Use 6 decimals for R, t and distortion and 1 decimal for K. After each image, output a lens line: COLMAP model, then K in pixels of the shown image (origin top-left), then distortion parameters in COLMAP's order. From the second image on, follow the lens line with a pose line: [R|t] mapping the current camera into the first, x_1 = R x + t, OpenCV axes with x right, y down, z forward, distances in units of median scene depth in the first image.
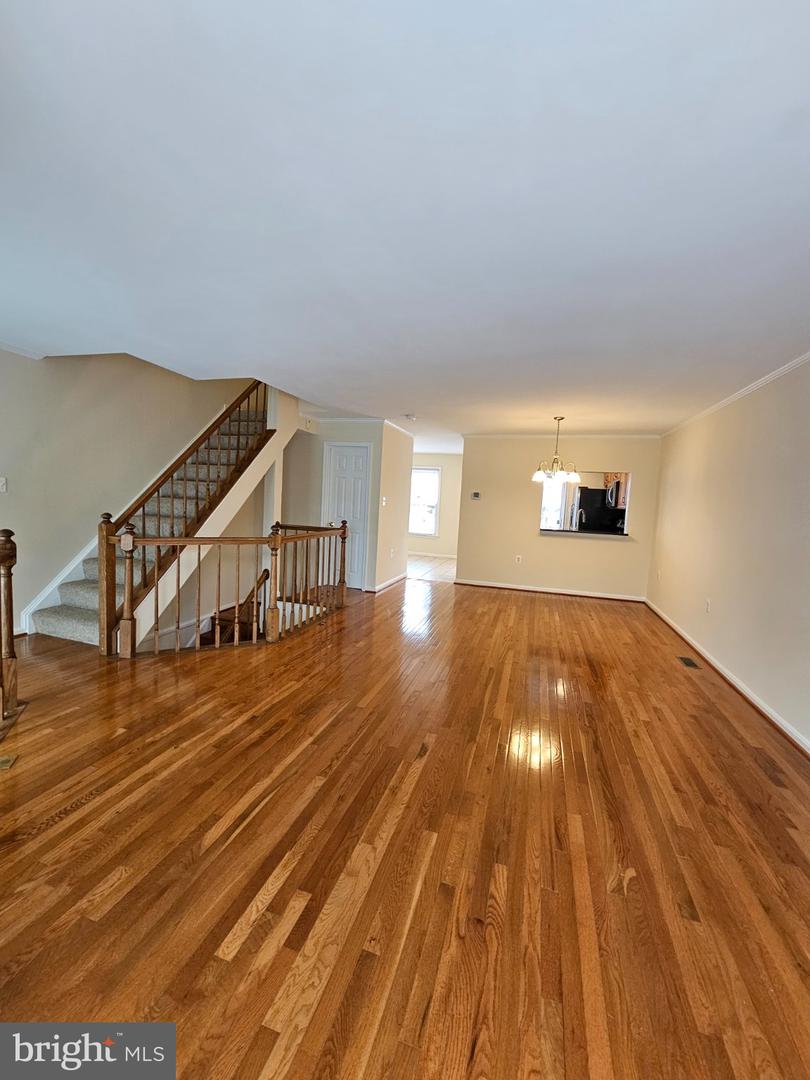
lens RADIAL K [[443.0, 0, 400.7], [0, 443.0, 534.6], [0, 0, 1]] dist [-0.001302, -0.002422]
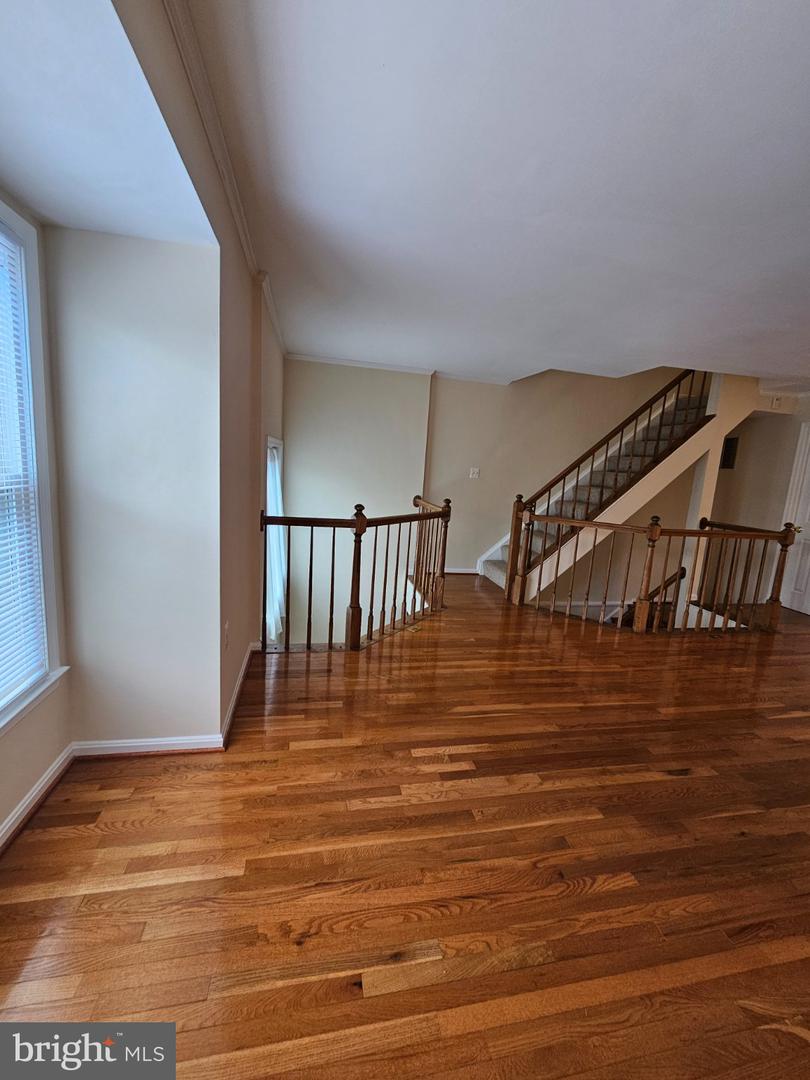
lens RADIAL K [[443.0, 0, 400.7], [0, 443.0, 534.6], [0, 0, 1]] dist [-0.001302, -0.002422]
pose [[0.481585, 0.123342, -0.867677, 0.411337], [-0.113471, 0.990489, 0.077821, 0.009344], [0.869023, 0.060979, 0.491000, 0.043032]]
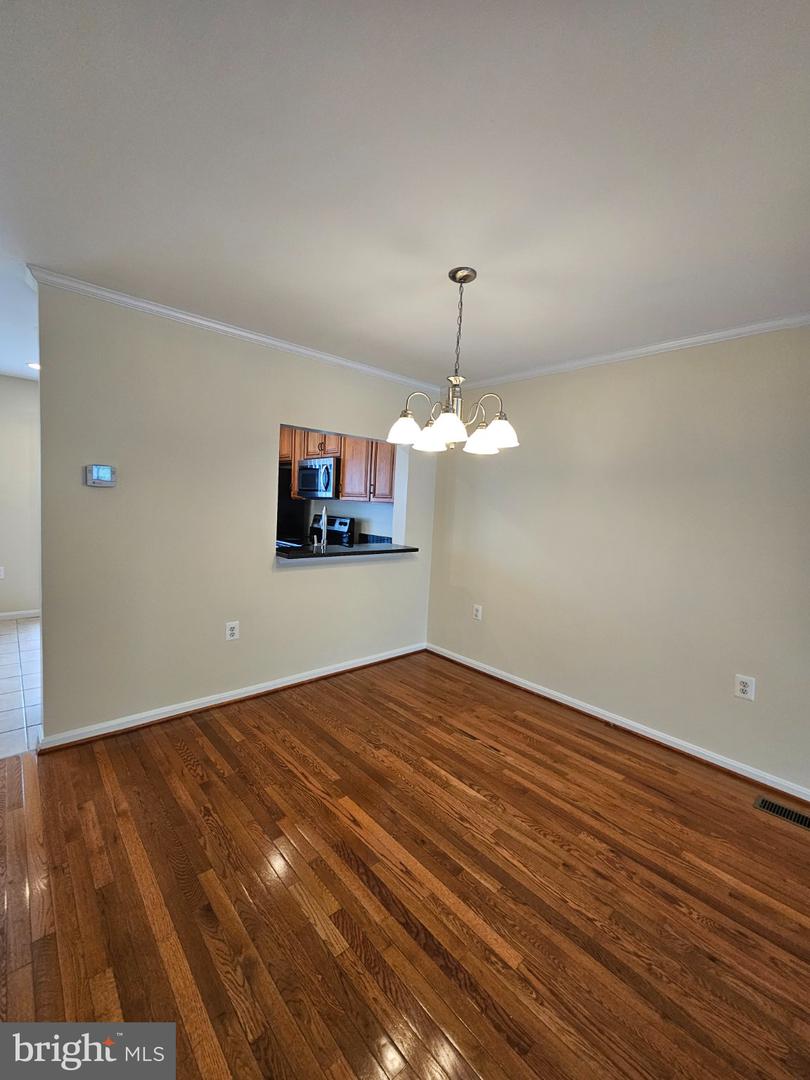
lens RADIAL K [[443.0, 0, 400.7], [0, 443.0, 534.6], [0, 0, 1]] dist [-0.001302, -0.002422]
pose [[0.517707, -0.088281, 0.850991, -0.007258], [0.049610, 0.996086, 0.073153, -0.146149], [-0.854118, 0.004345, 0.520061, 1.586830]]
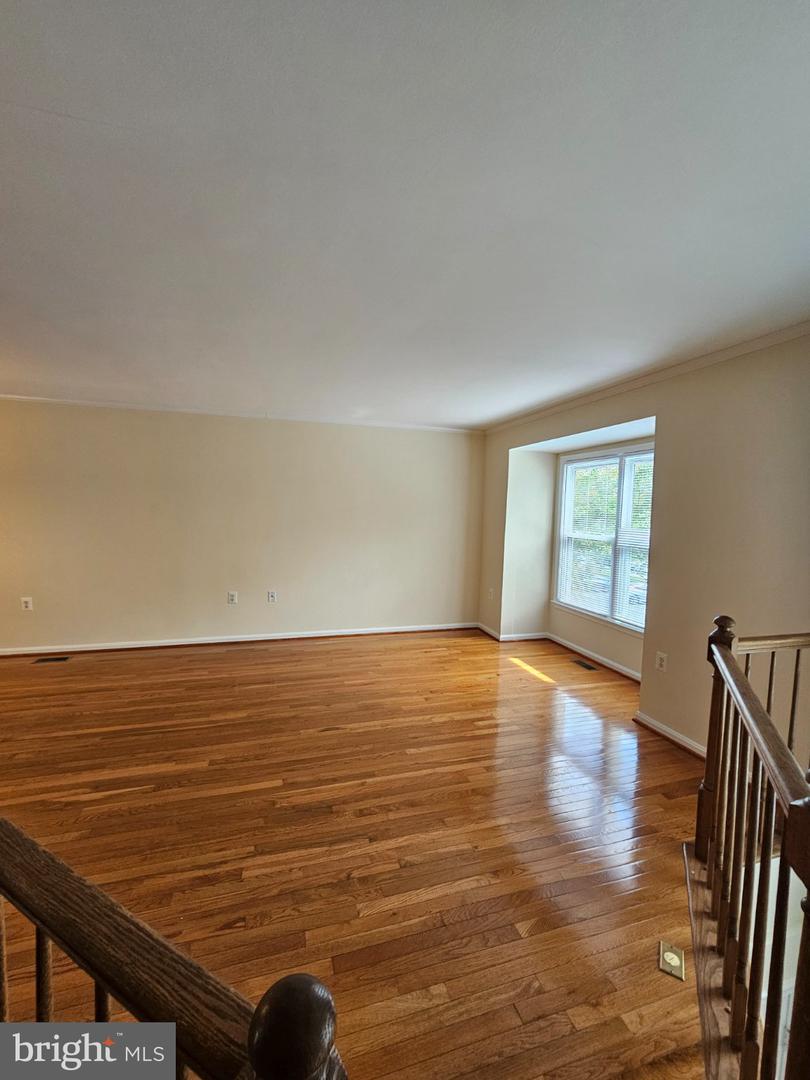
lens RADIAL K [[447.8, 0, 399.0], [0, 447.8, 538.4], [0, 0, 1]] dist [-0.004028, -0.000761]
pose [[-0.556405, -0.124129, 0.821588, -0.848701], [0.014792, 0.987142, 0.159159, -0.194267], [-0.830780, 0.100710, -0.547414, 1.230262]]
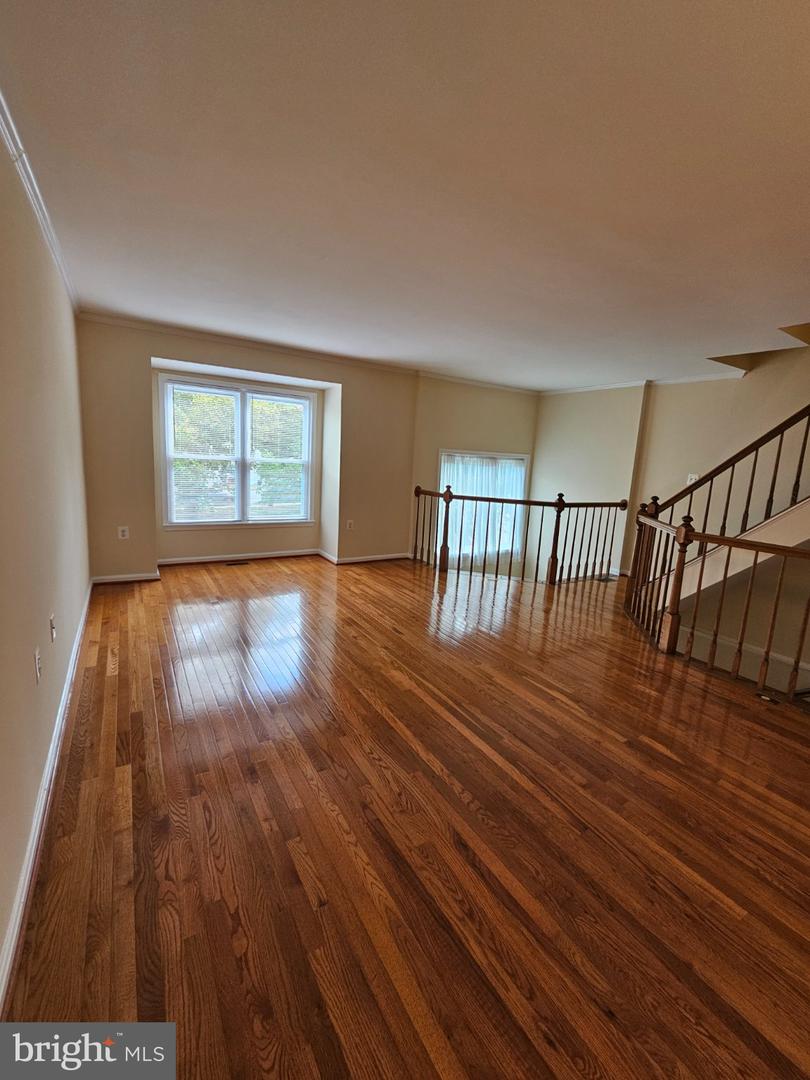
lens RADIAL K [[443.0, 0, 400.7], [0, 443.0, 534.6], [0, 0, 1]] dist [-0.001302, -0.002422]
pose [[-0.655259, 0.044184, -0.754111, 0.951429], [-0.150789, 0.970547, 0.187889, -0.083429], [0.740201, 0.236827, -0.629297, 1.553767]]
